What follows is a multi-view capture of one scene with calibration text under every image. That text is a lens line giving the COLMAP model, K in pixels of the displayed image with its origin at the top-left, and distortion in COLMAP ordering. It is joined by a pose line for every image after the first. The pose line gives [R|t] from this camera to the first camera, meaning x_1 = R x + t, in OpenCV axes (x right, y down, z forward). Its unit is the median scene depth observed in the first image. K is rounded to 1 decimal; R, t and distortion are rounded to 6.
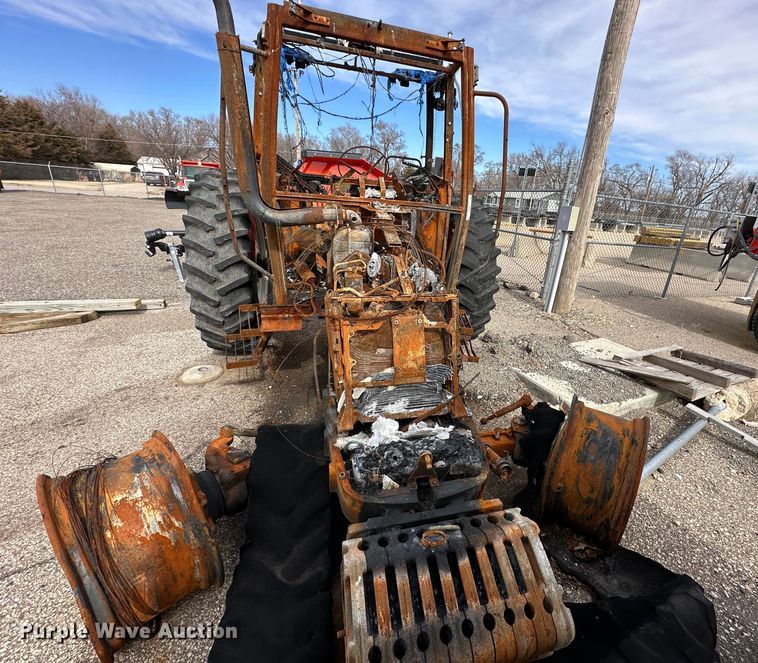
lens RADIAL K [[361.4, 0, 420.0], [0, 361.4, 331.1], [0, 0, 1]] dist [-0.008771, 0.000831]
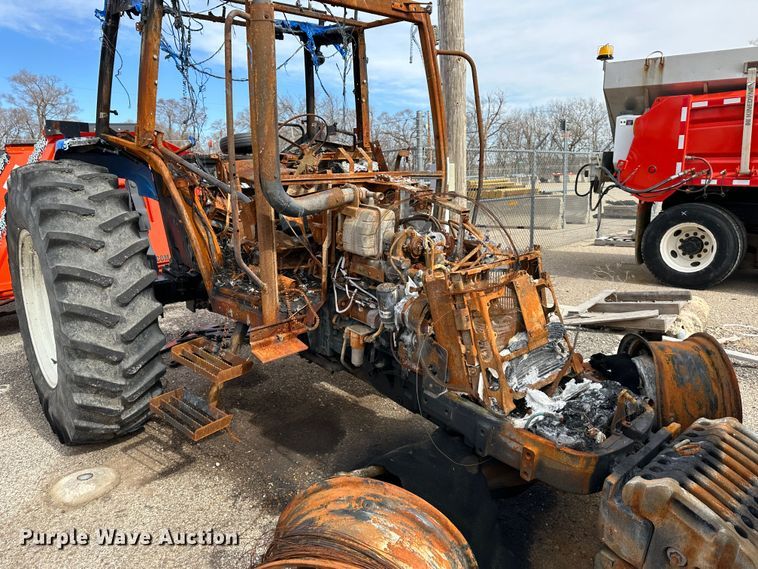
lens RADIAL K [[549.1, 0, 372.7], [0, 549.1, 277.1], [0, 0, 1]] dist [0.050163, -0.074501]
pose [[0.892306, -0.191383, 0.408856, -0.555410], [0.254382, 0.961369, -0.105163, 0.006374], [-0.372935, 0.197843, 0.906519, -0.098119]]
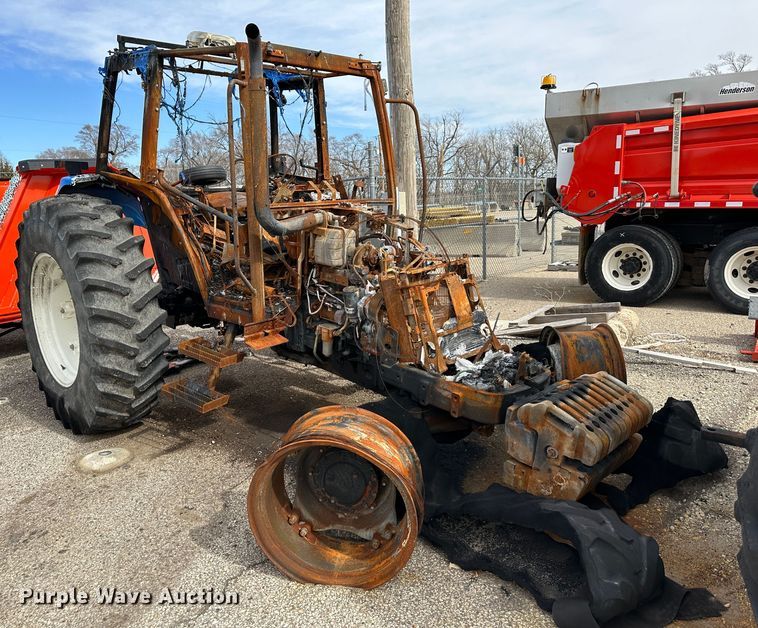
lens RADIAL K [[610.4, 0, 335.8], [0, 610.4, 311.6], [0, 0, 1]] dist [0.067313, -0.072954]
pose [[0.878356, -0.204835, 0.431894, -0.768227], [0.276776, 0.954600, -0.110149, 0.114179], [-0.389724, 0.216288, 0.895173, -0.425268]]
